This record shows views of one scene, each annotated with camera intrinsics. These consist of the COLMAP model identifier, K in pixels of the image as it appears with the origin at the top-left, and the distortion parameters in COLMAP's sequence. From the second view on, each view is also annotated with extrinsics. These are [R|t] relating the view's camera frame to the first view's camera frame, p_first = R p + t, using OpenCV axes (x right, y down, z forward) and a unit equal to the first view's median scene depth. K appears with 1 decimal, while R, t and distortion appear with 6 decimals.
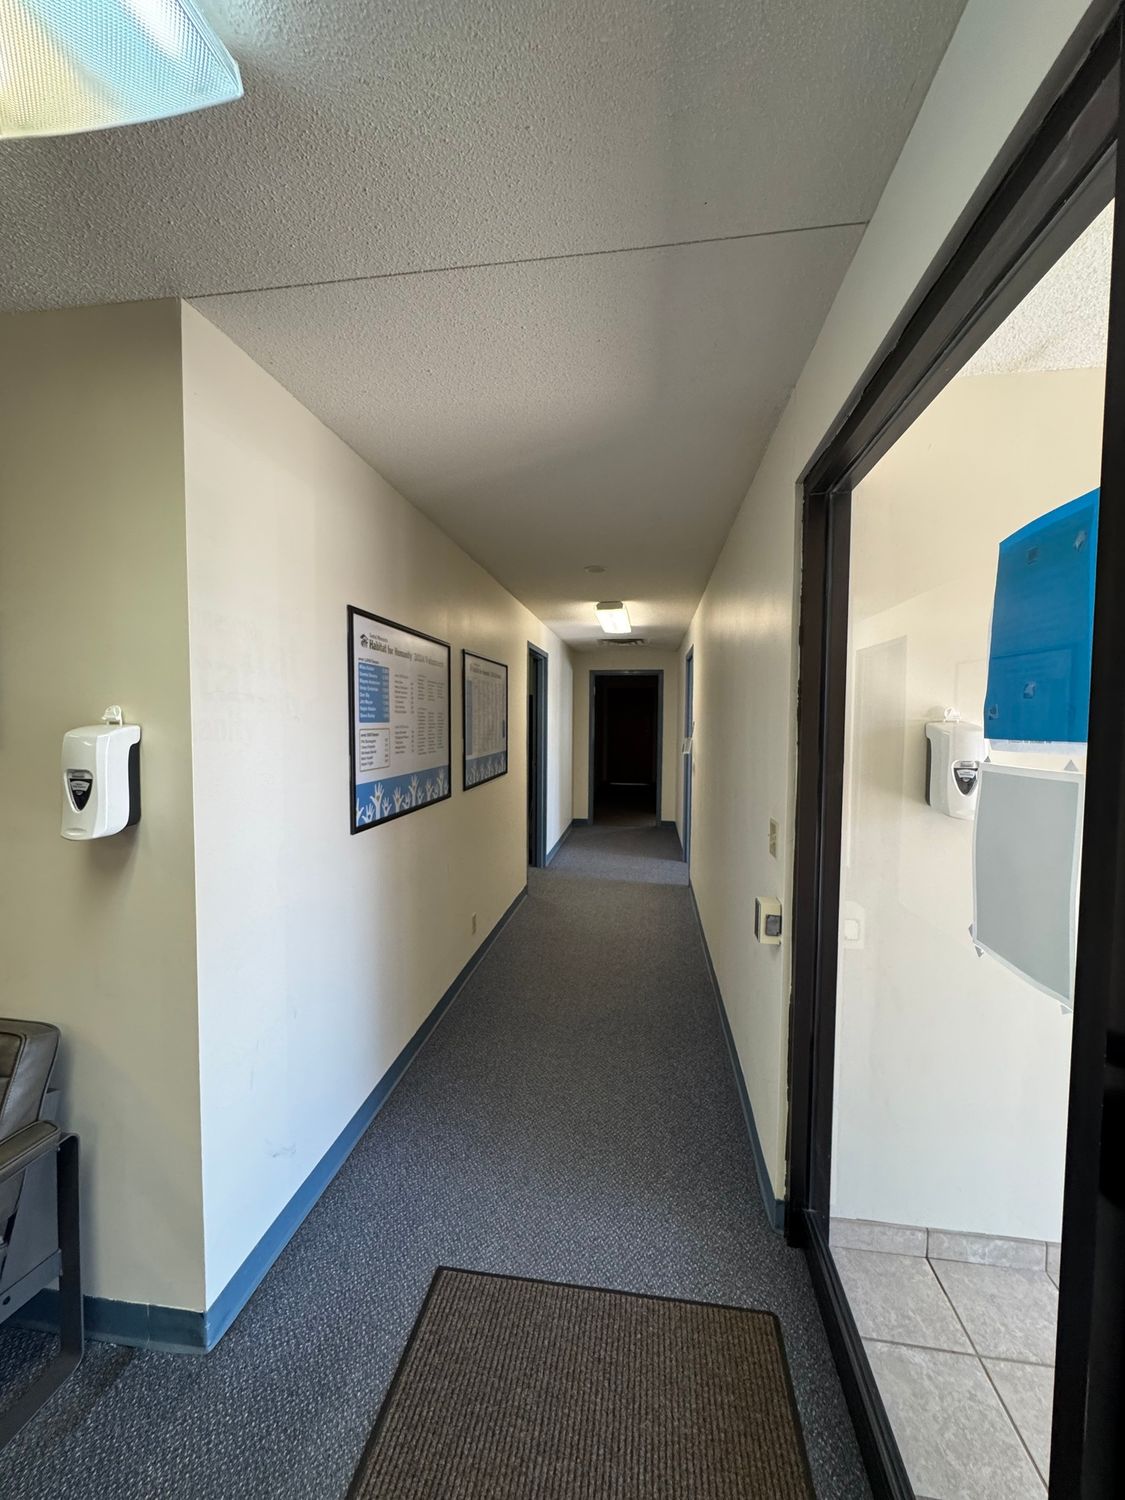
lens RADIAL K [[599.2, 0, 562.5], [0, 599.2, 750.0], [0, 0, 1]] dist [-0.001414, 0.000637]
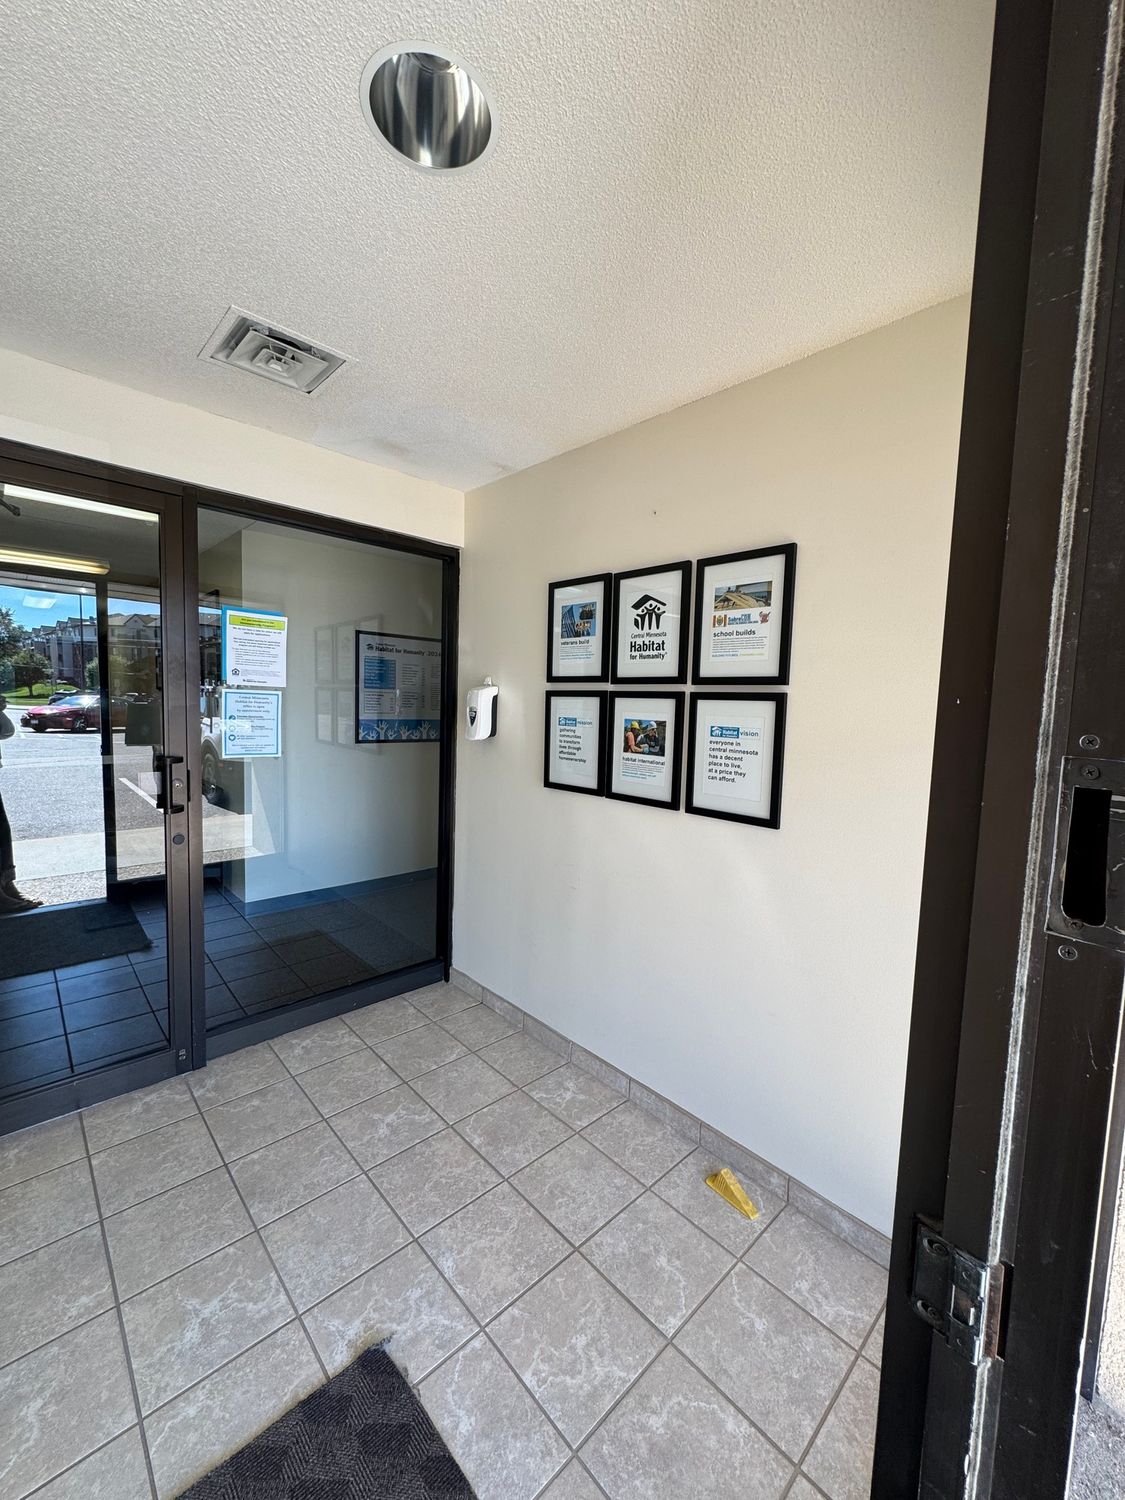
lens RADIAL K [[605.7, 0, 562.5], [0, 605.7, 750.0], [0, 0, 1]] dist [0.001127, 0.000227]
pose [[0.782947, 0.072415, -0.617859, 1.464424], [-0.063115, 0.997323, 0.036910, 0.044492], [0.618879, 0.010098, 0.785422, -0.174845]]
